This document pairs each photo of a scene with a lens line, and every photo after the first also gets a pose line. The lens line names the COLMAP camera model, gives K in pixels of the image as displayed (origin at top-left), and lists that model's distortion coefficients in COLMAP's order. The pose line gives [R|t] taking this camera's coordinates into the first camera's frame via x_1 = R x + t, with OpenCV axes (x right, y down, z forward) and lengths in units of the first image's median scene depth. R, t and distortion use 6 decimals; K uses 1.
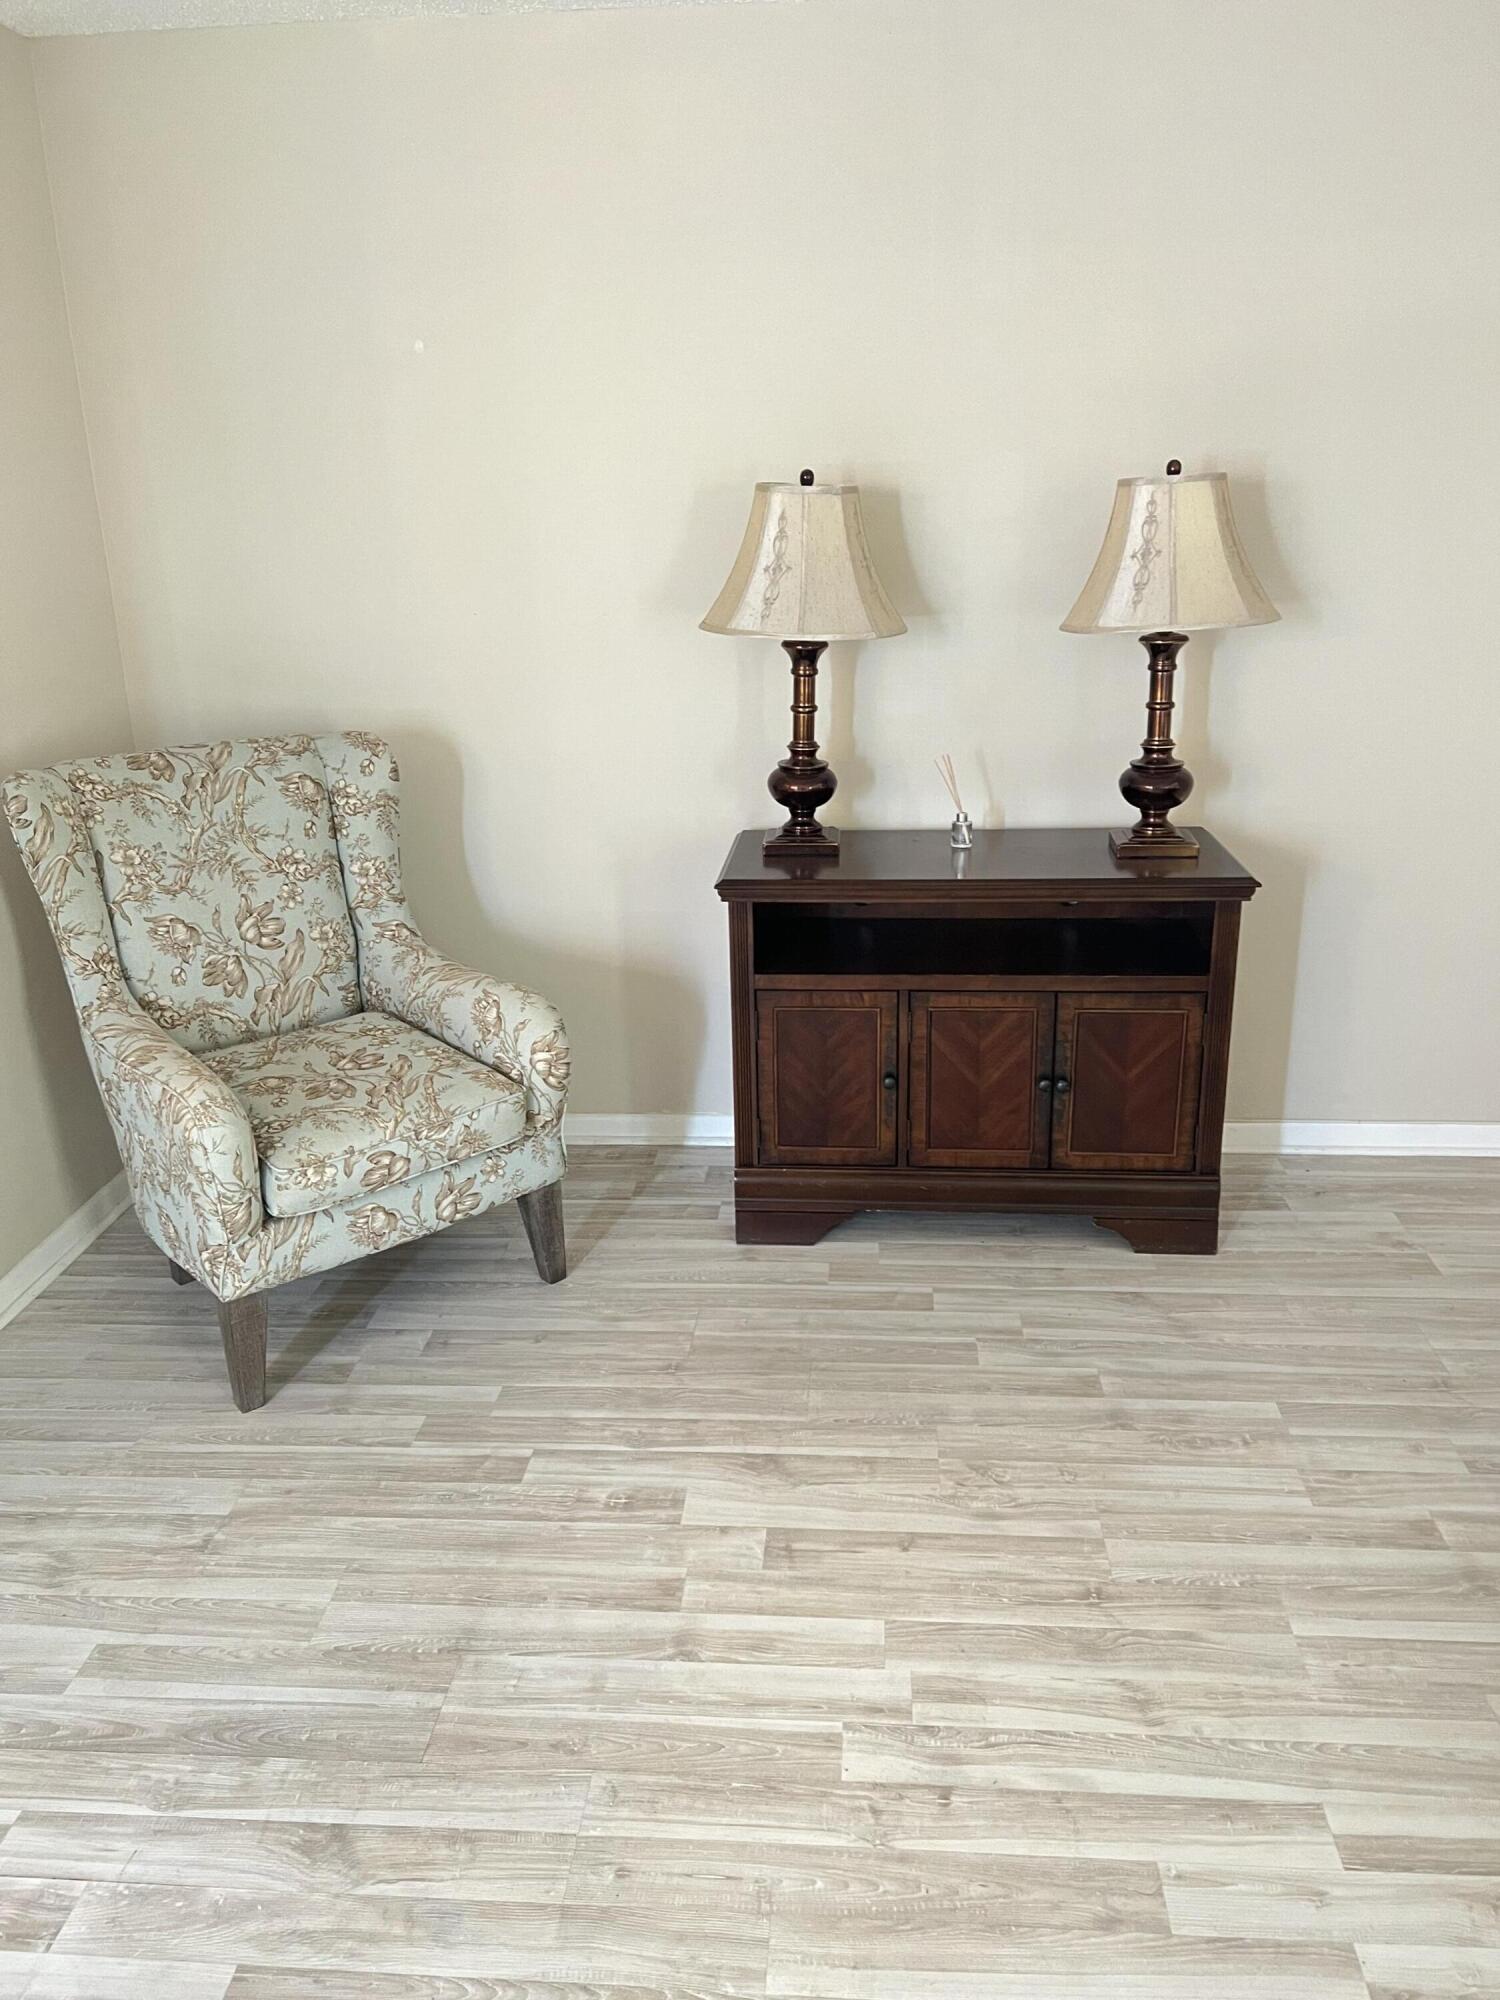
lens RADIAL K [[1524.8, 0, 761.5], [0, 1524.8, 1003.1], [0, 0, 1]] dist [0.087238, -0.096387]
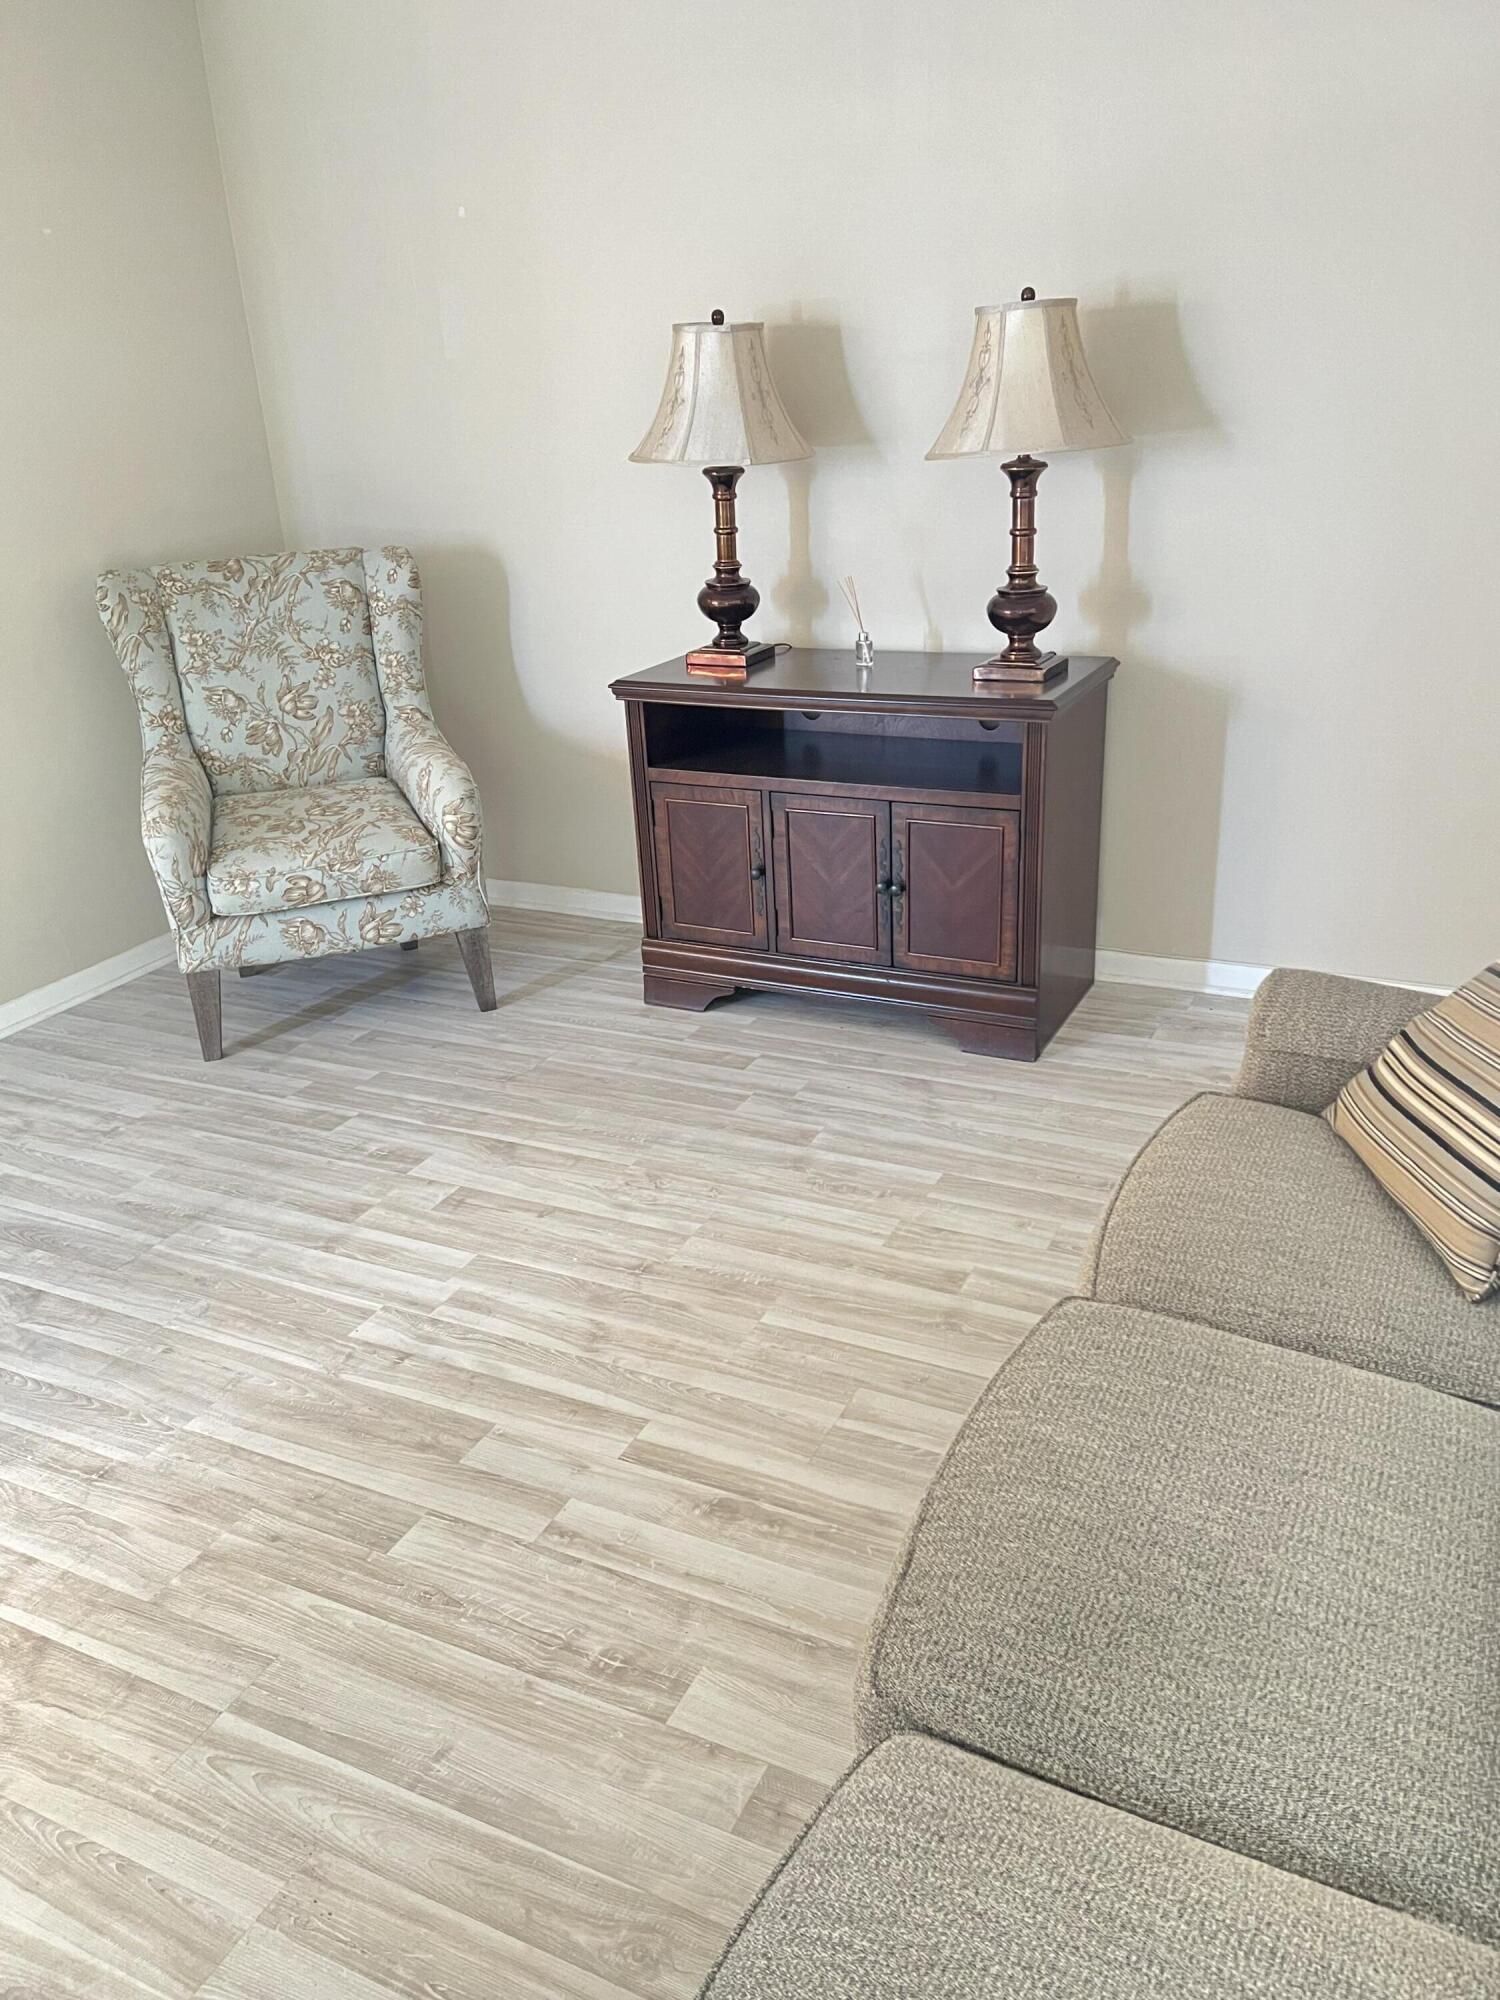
lens RADIAL K [[1532.2, 0, 755.7], [0, 1532.2, 994.0], [0, 0, 1]] dist [0.114470, -0.212106]
pose [[0.926078, 0.118614, -0.358204, 0.535498], [-0.088341, 0.991079, 0.099789, 0.029641], [0.366844, -0.060769, 0.928295, -0.060945]]
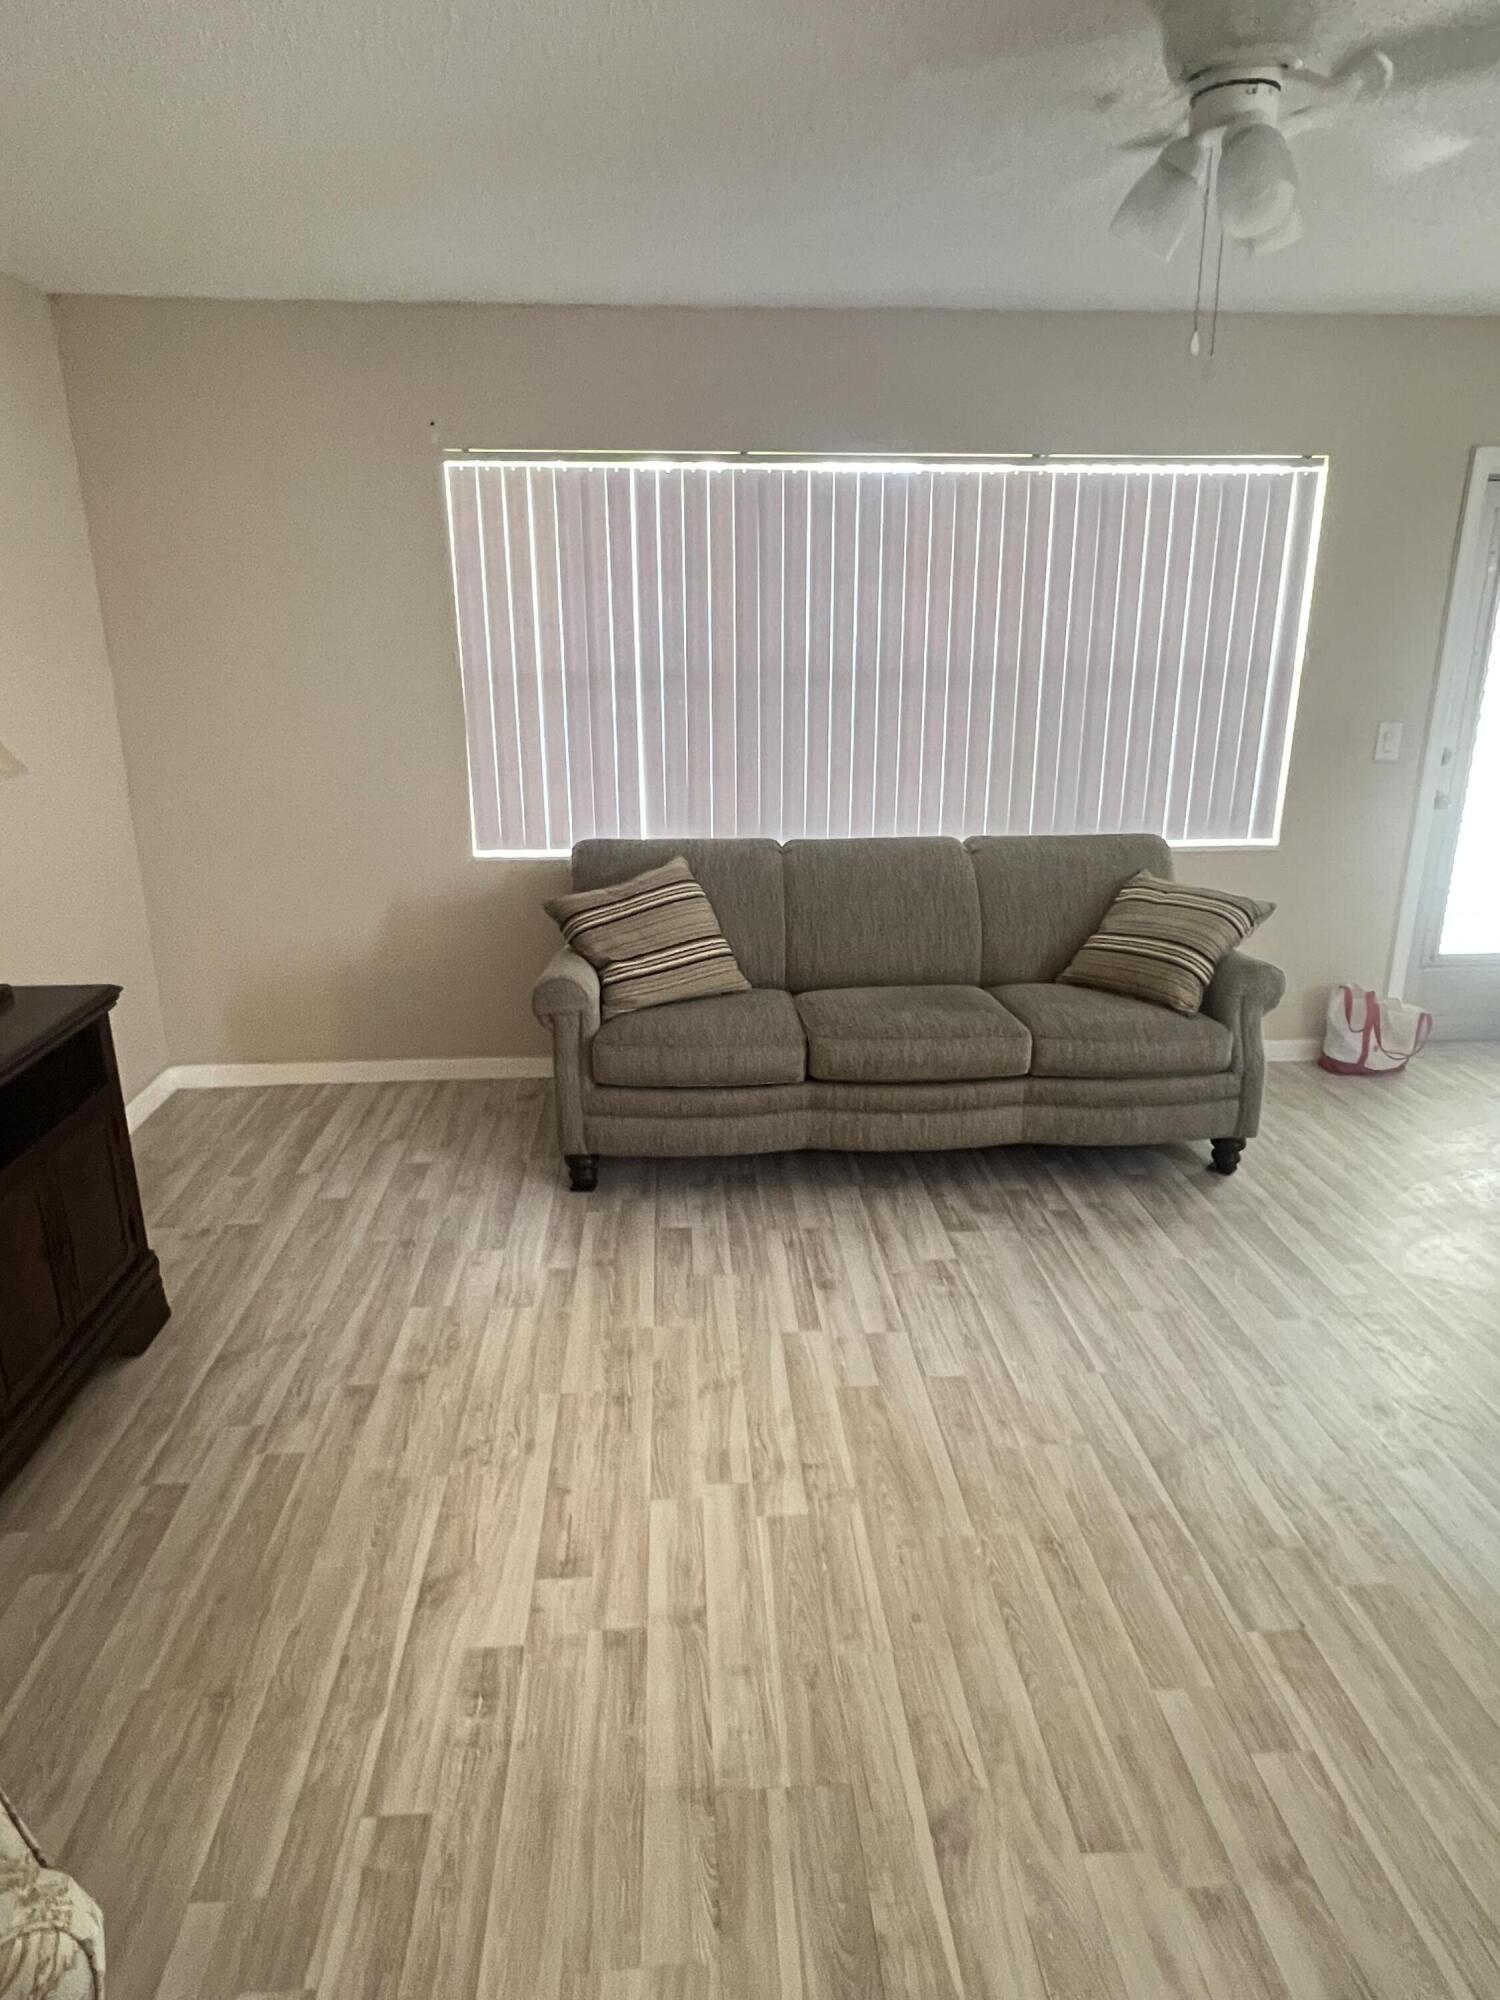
lens RADIAL K [[1197.1, 0, 754.9], [0, 1197.1, 999.3], [0, 0, 1]] dist [-0.001269, 0.000795]
pose [[-0.140390, -0.282677, 0.948886, -0.571220], [0.313561, 0.896353, 0.313419, -0.197965], [-0.939133, 0.341534, -0.037202, 0.601971]]
